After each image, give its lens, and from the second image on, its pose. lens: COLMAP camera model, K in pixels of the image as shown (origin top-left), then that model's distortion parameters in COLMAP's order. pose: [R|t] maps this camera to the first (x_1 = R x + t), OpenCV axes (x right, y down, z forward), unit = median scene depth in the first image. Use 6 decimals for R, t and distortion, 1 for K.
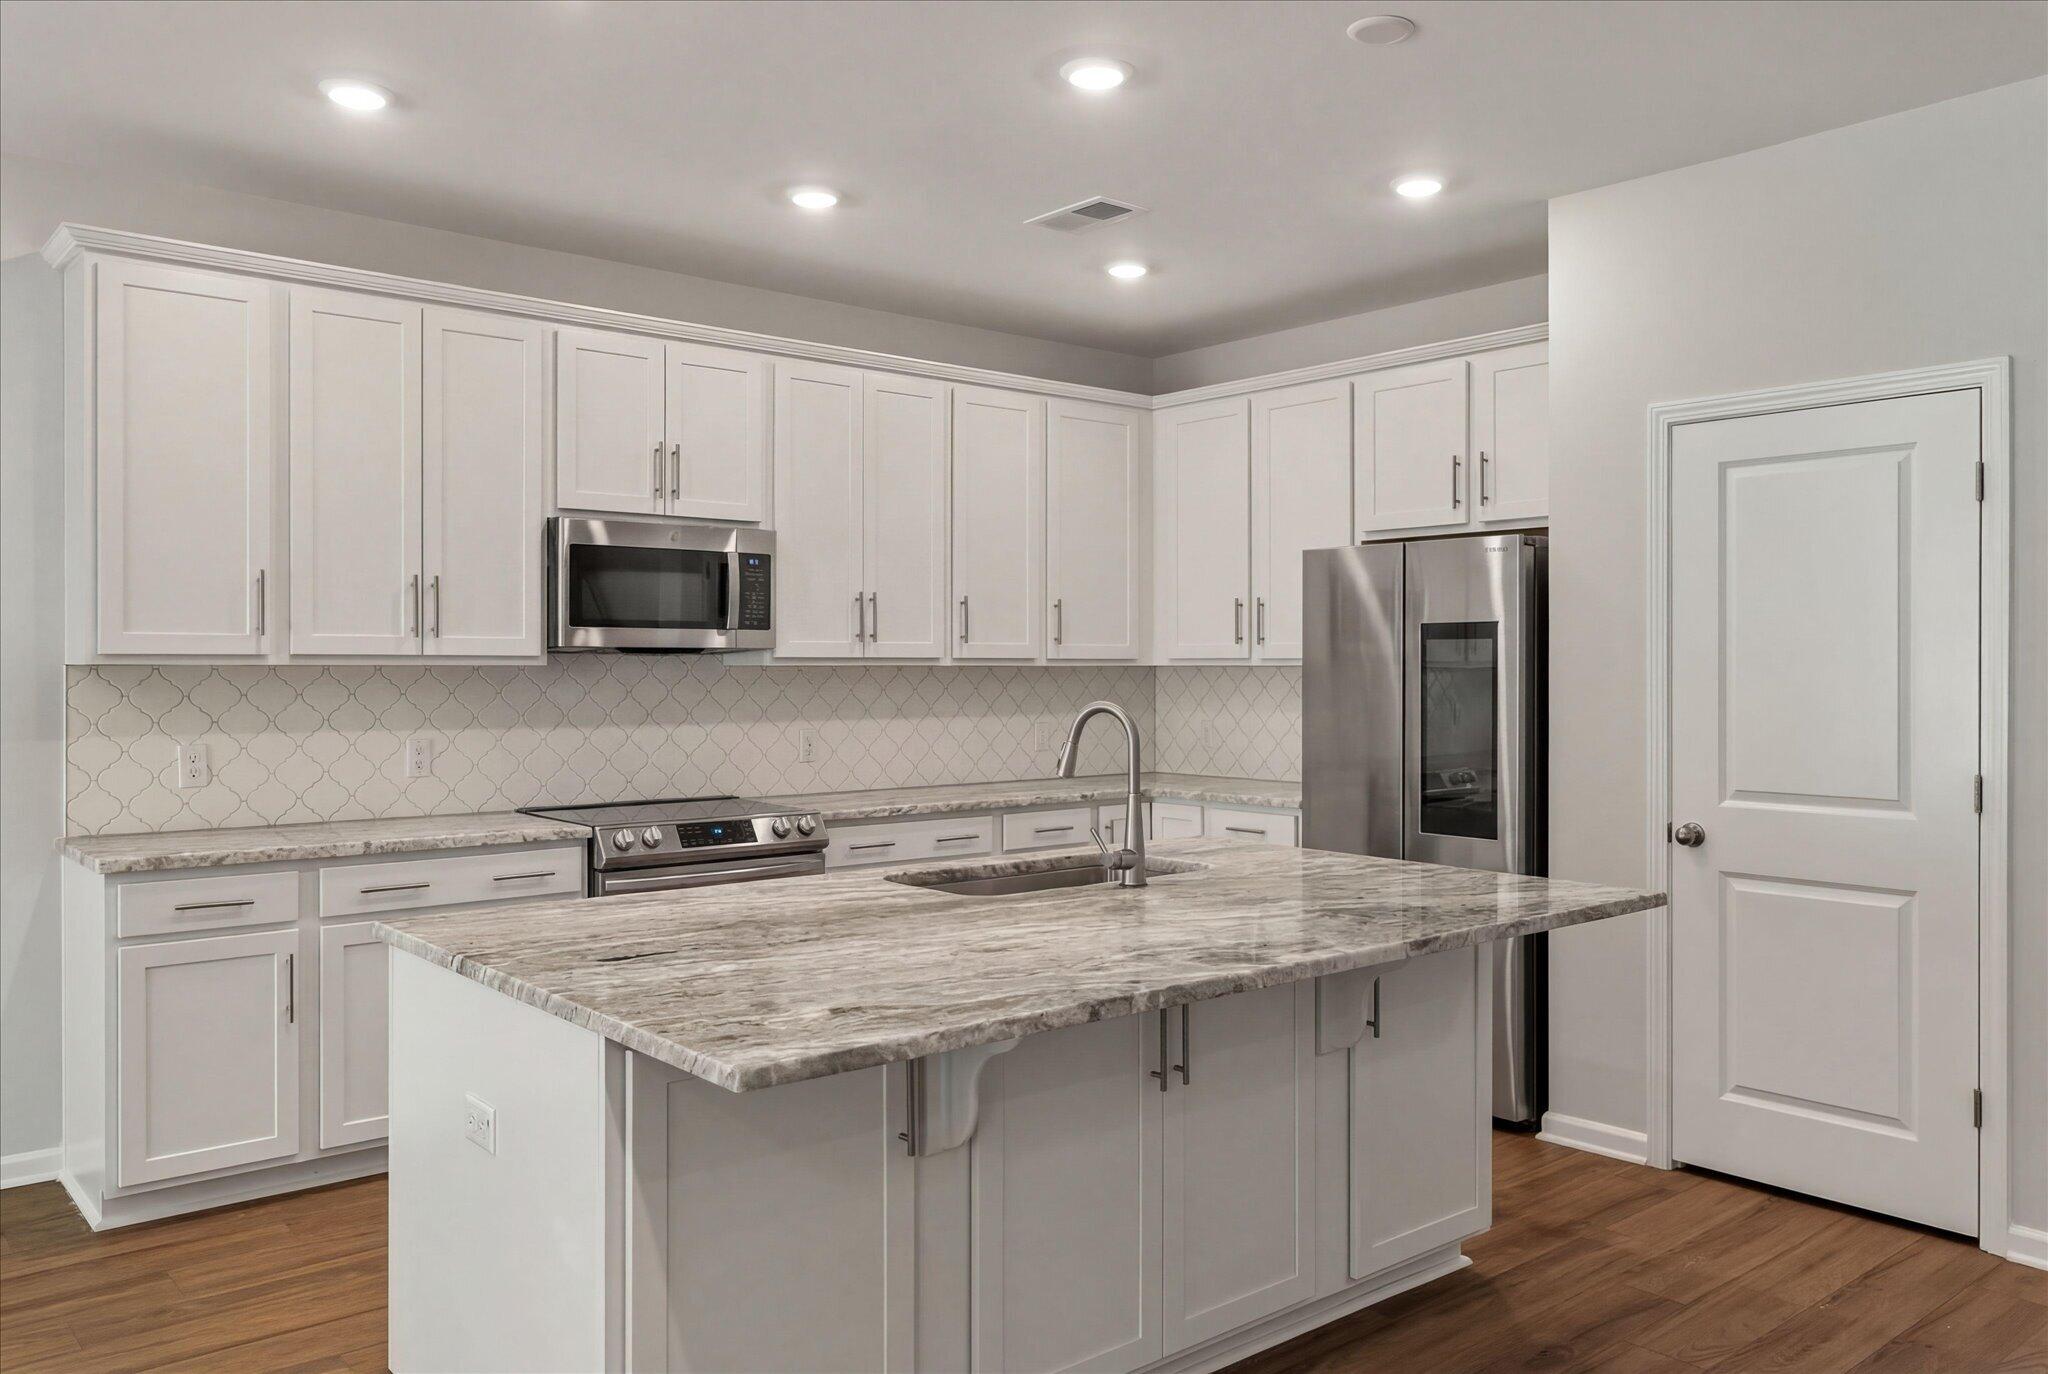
lens RADIAL K [[1519.2, 0, 1024.2], [0, 1519.2, 674.8], [0, 0, 1]] dist [-0.002682, -0.003362]
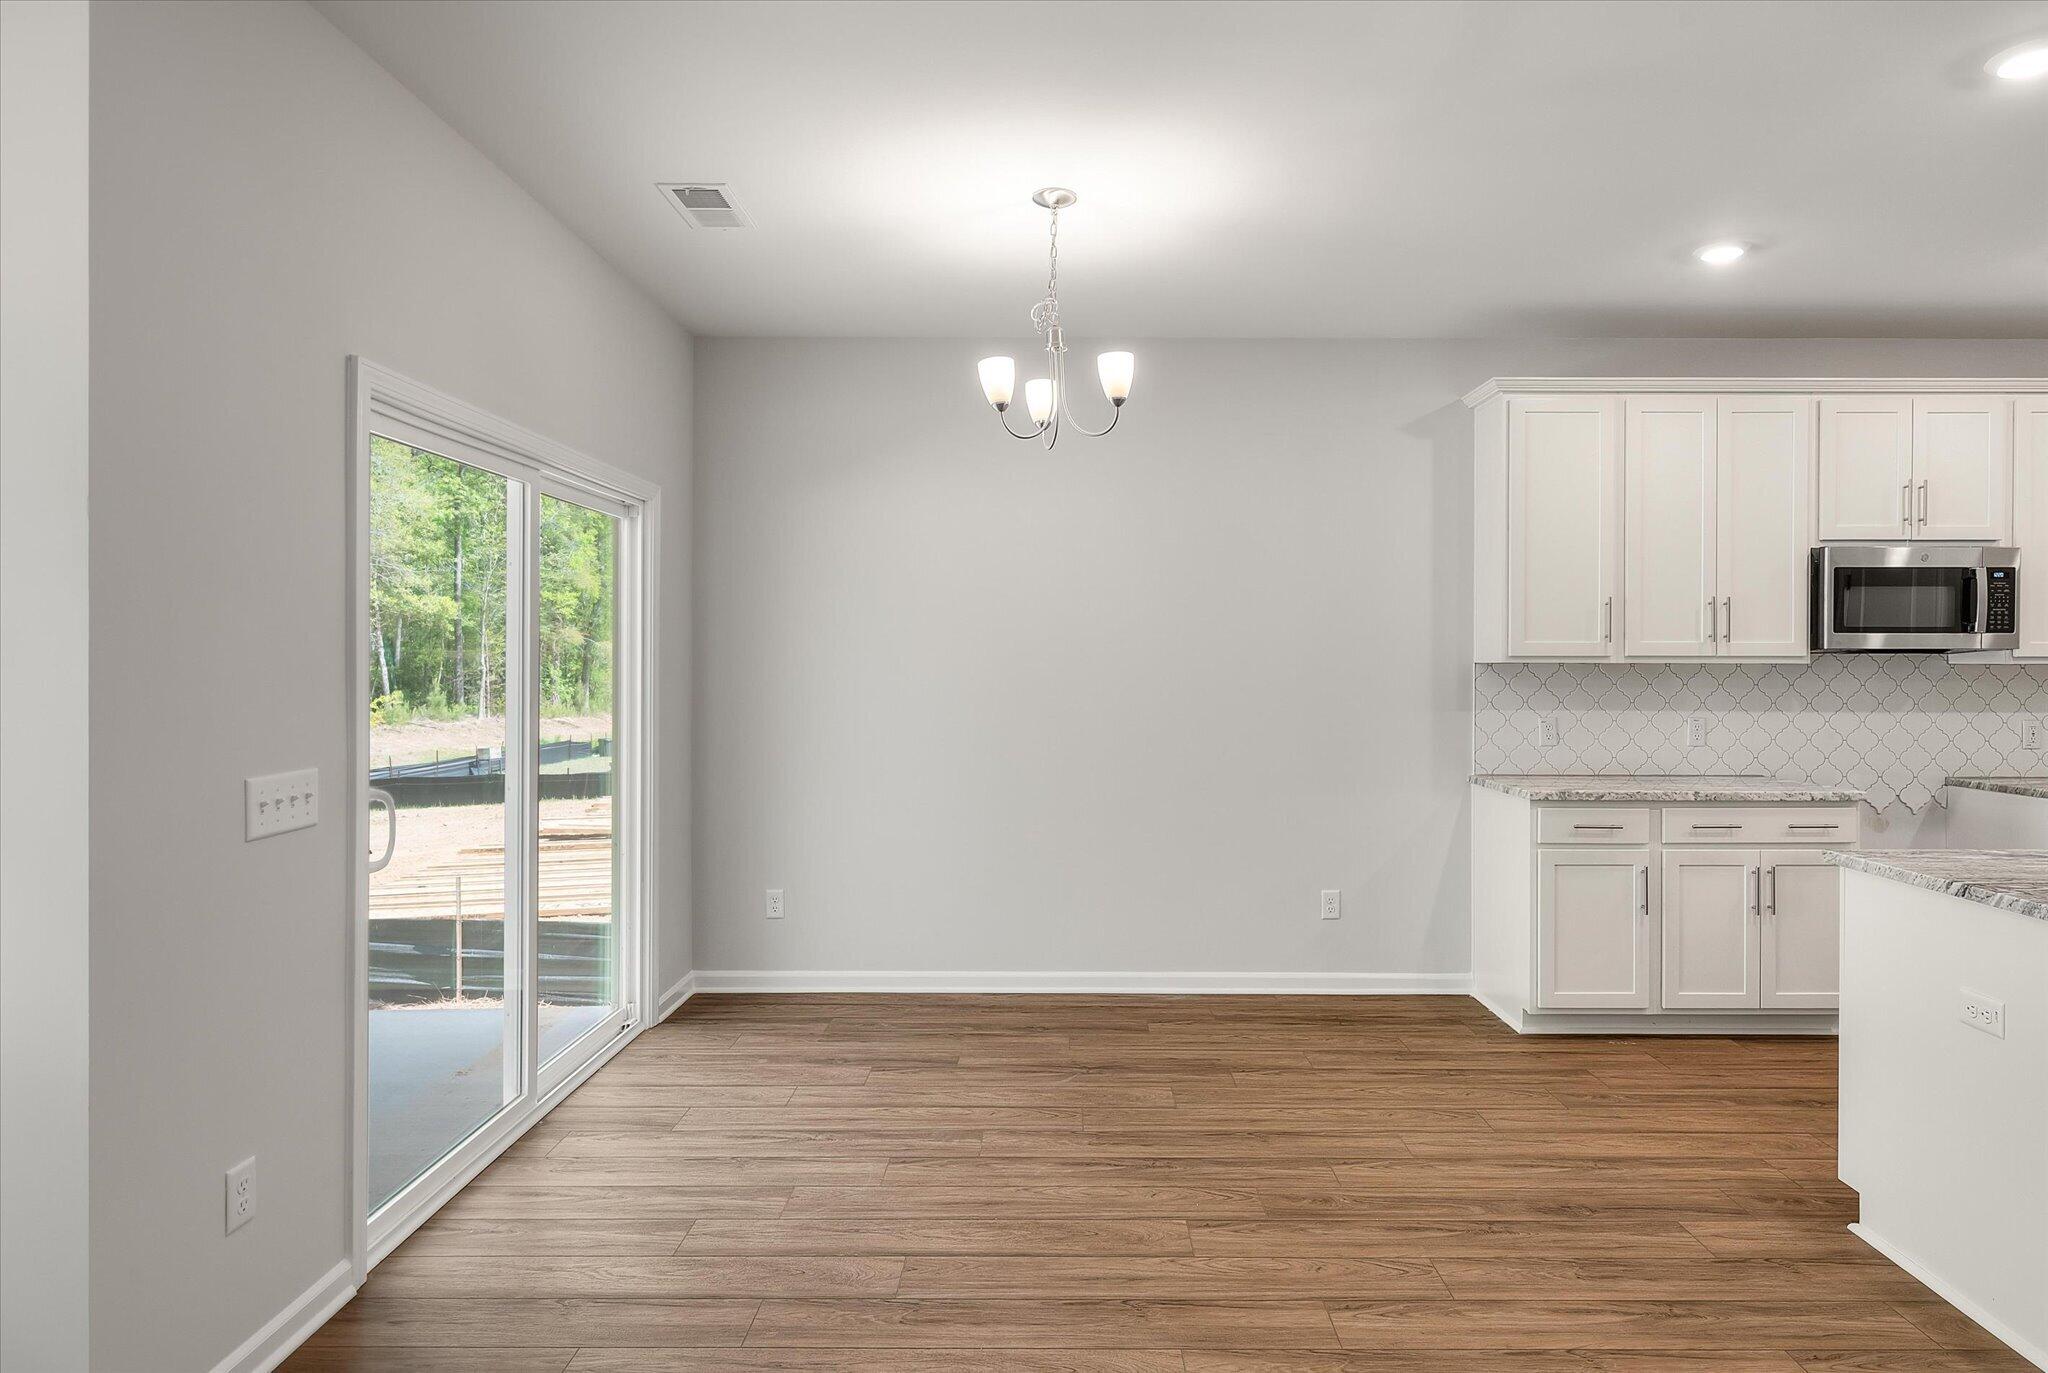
lens RADIAL K [[1147.6, 0, 1030.5], [0, 1147.6, 667.7], [0, 0, 1]] dist [-0.001217, 0.000295]
pose [[0.765698, 0.003767, -0.643189, -0.219485], [-0.004714, 0.999989, 0.000245, 0.000361], [0.643183, 0.002845, 0.765707, -0.180730]]
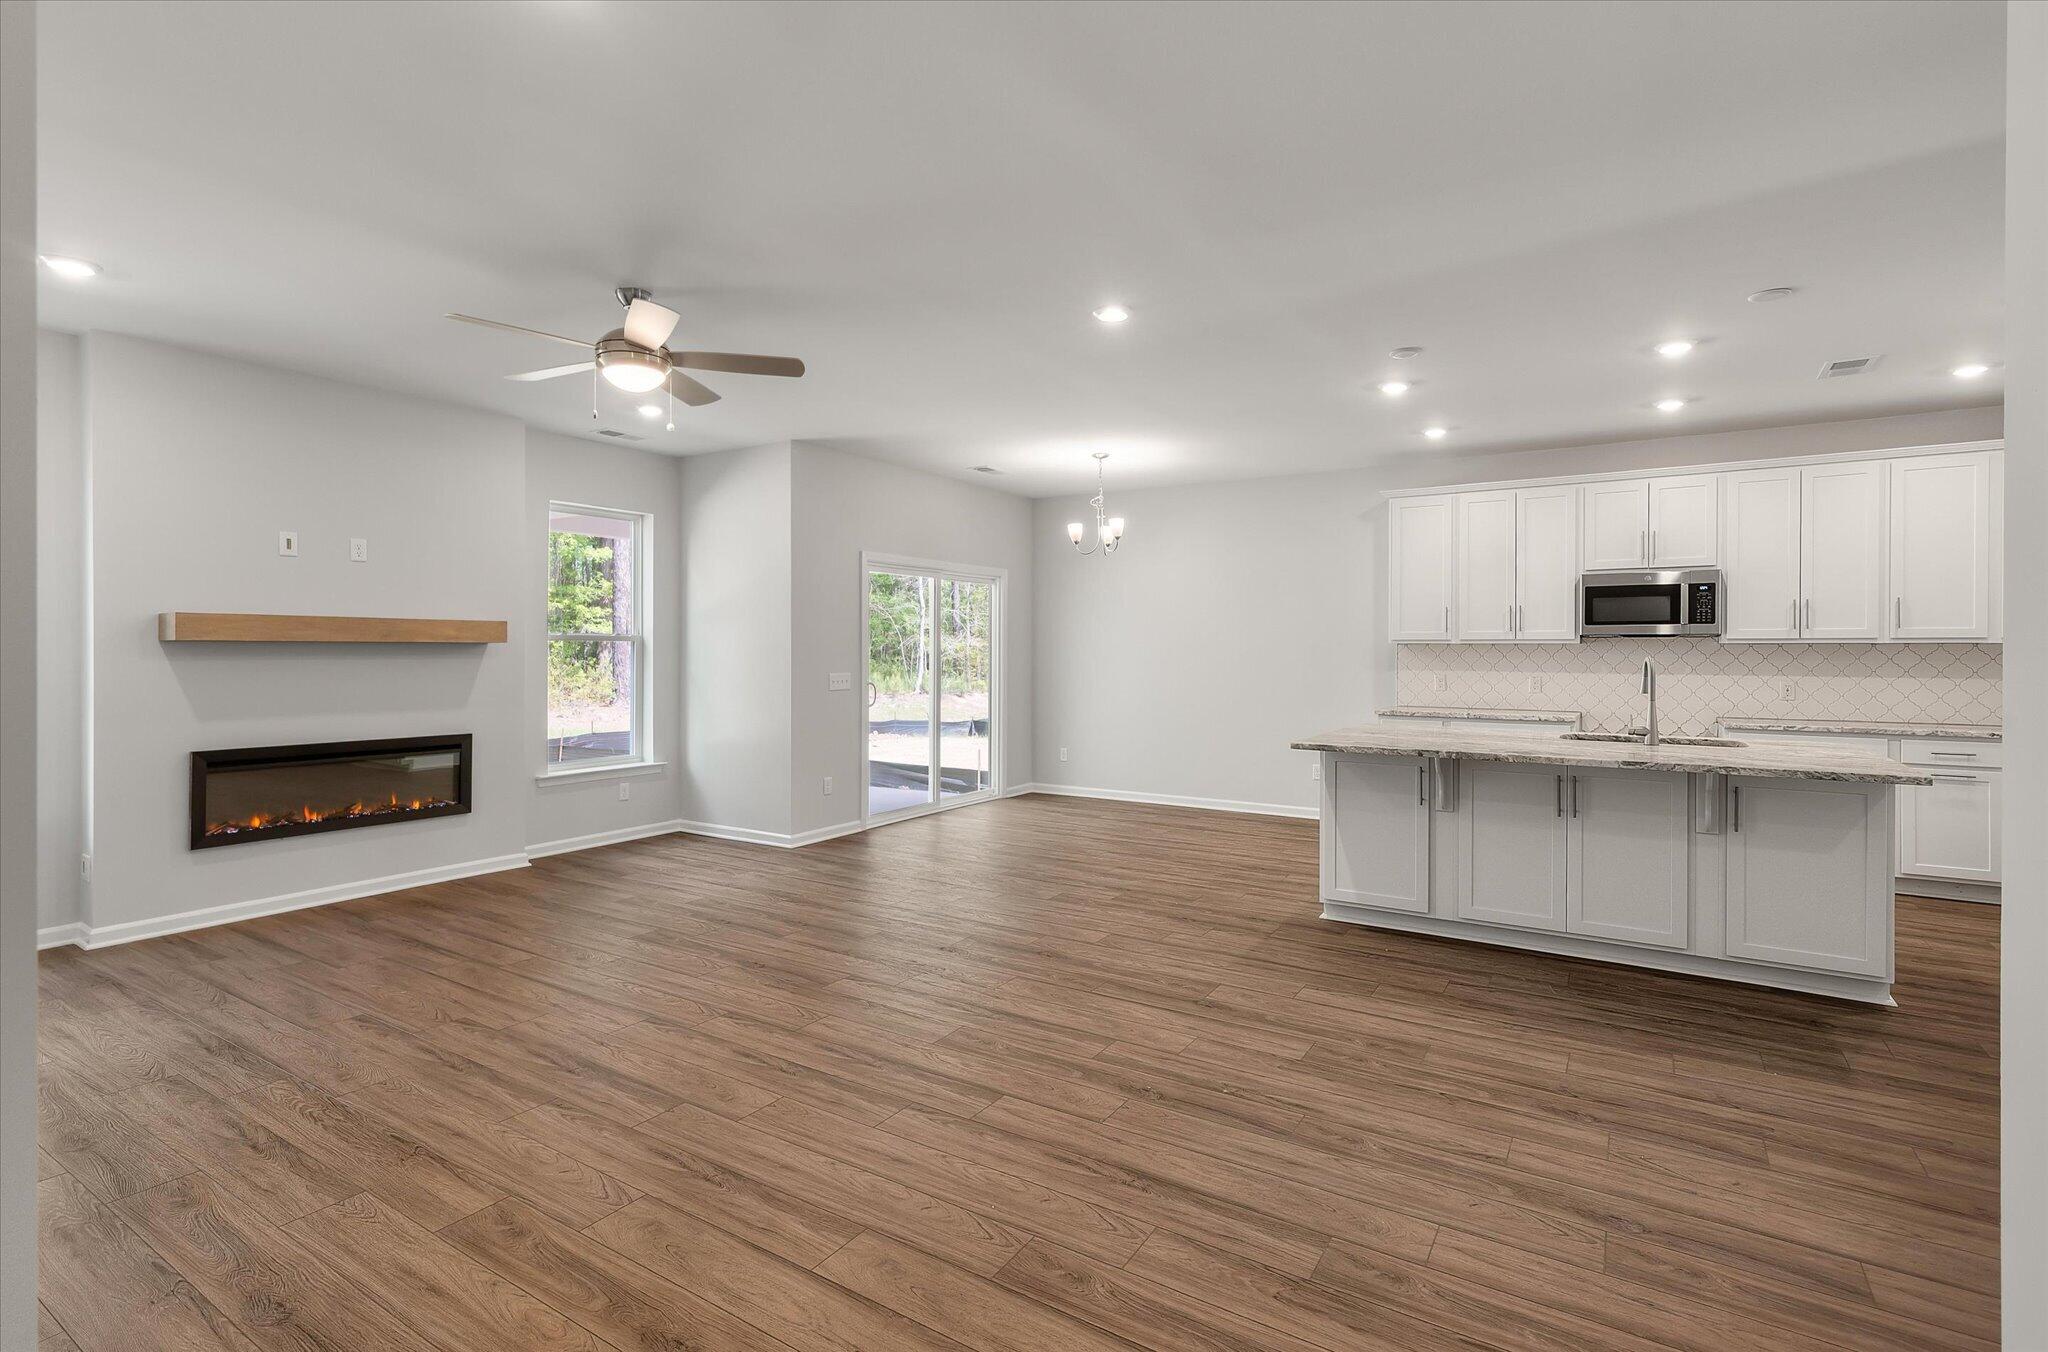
lens RADIAL K [[1011.8, 0, 1026.0], [0, 1011.8, 666.4], [0, 0, 1]] dist [0.001782, 0.000131]
pose [[0.292427, 0.019048, -0.956098, 0.932147], [-0.003365, 0.999816, 0.018890, 0.001878], [0.956282, -0.002307, 0.292437, -0.194183]]
